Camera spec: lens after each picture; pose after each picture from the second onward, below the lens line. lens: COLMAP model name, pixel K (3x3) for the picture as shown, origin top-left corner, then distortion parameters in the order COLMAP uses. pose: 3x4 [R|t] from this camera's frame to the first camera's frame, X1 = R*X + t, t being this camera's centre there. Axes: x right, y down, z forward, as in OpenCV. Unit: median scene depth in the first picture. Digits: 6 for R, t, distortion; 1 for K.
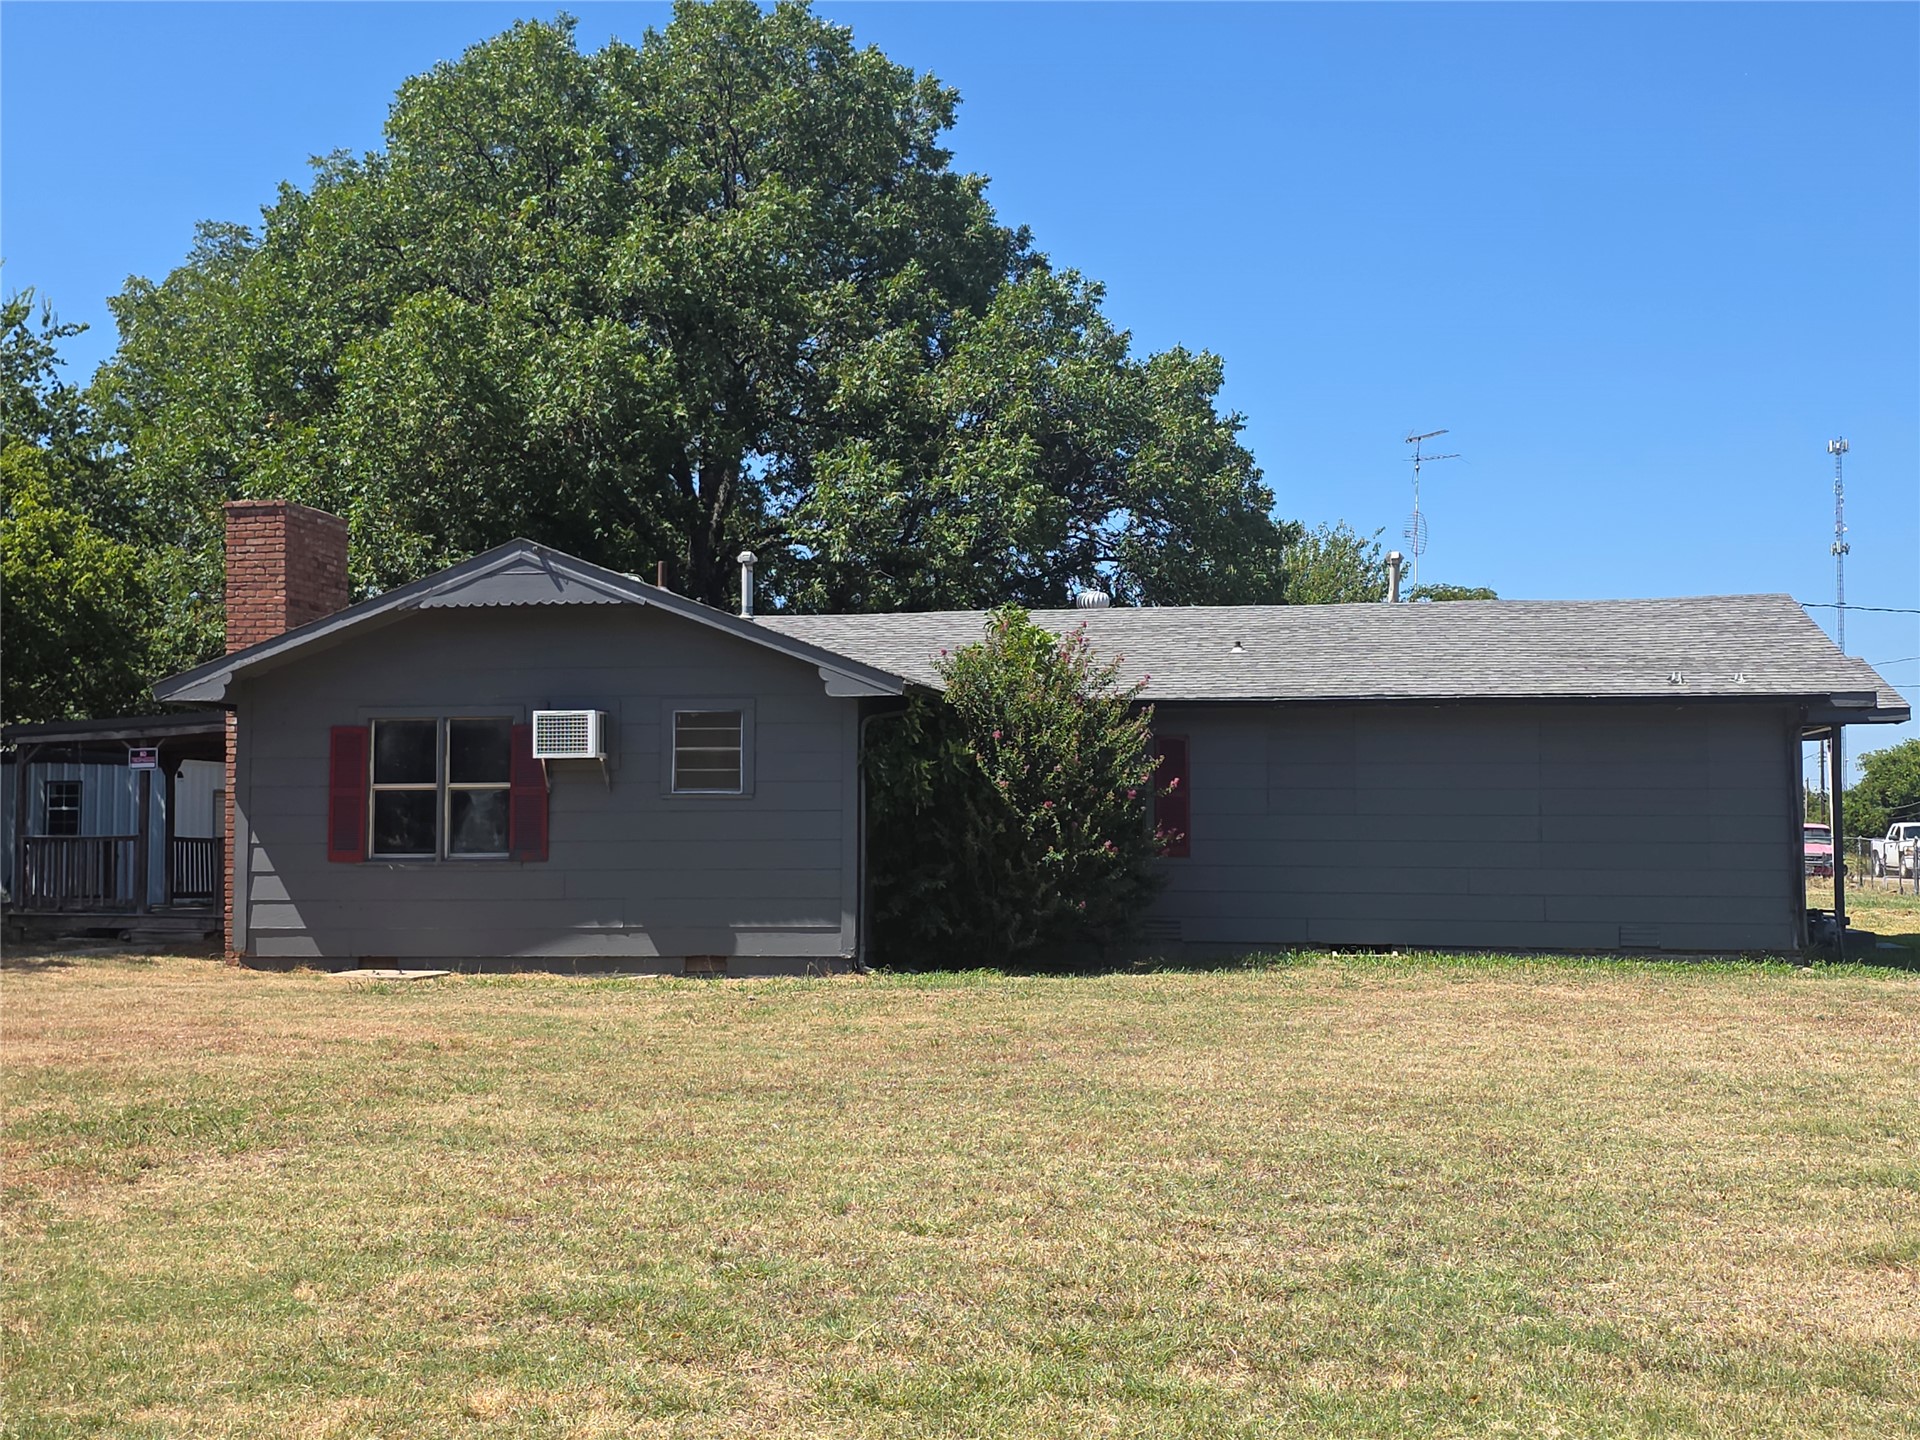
lens RADIAL K [[2248.9, 0, 960.0], [0, 2248.9, 720.0], [0, 0, 1]] dist [0.106884, 0.027925]
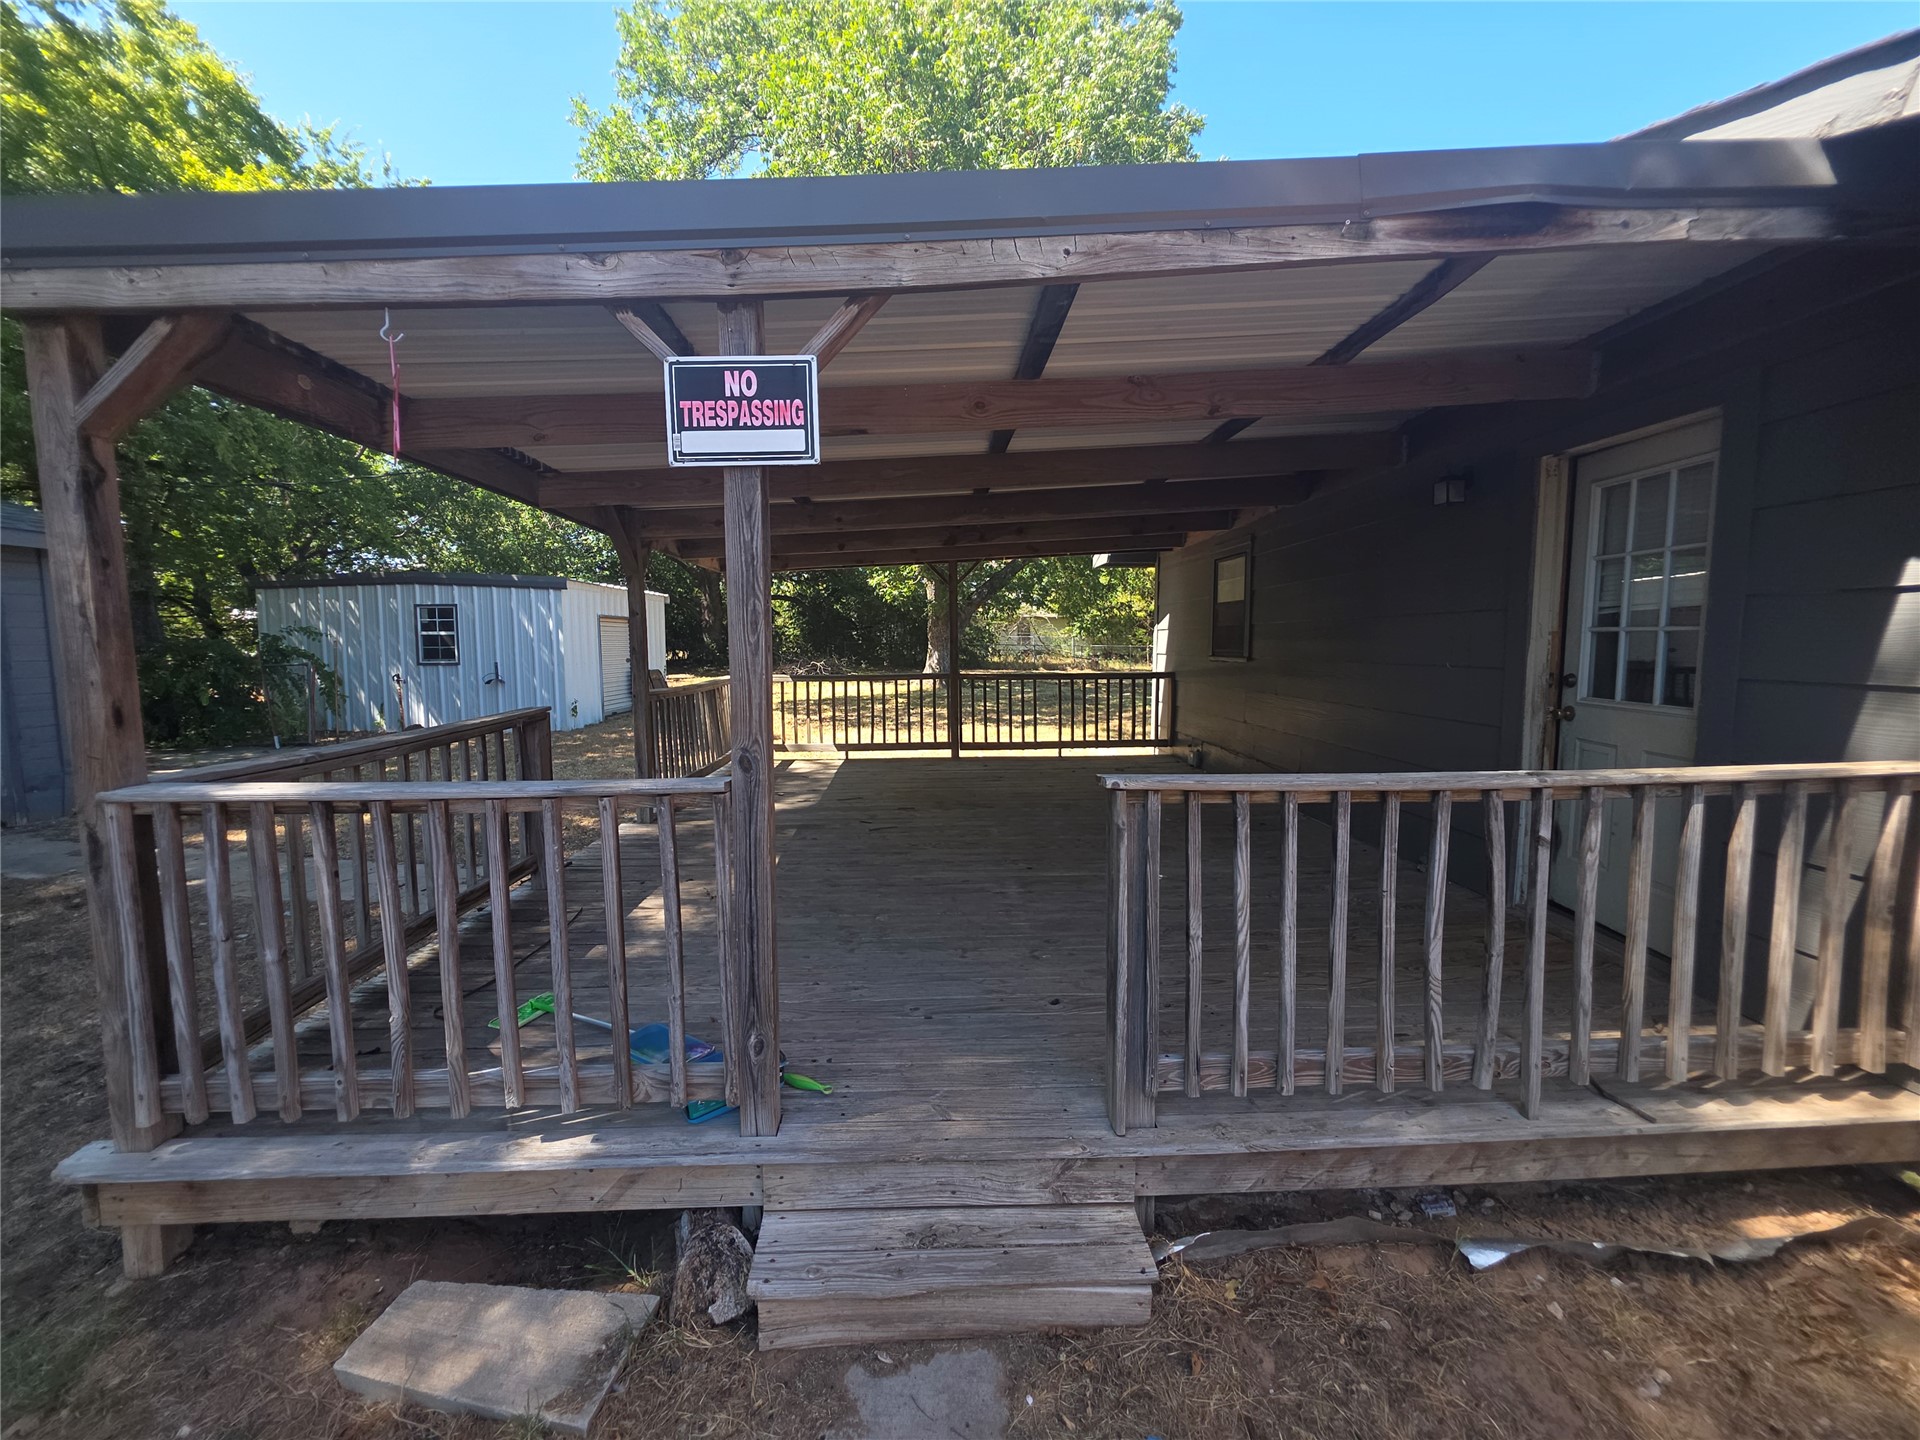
lens RADIAL K [[770.0, 0, 959.2], [0, 770.0, 710.1], [0, 0, 1]] dist [0.001581, 0.000137]
pose [[0.980290, -0.025953, 0.195850, -0.246490], [-0.002139, 0.989882, 0.141880, 0.024339], [-0.197550, -0.139503, 0.970316, 0.649757]]
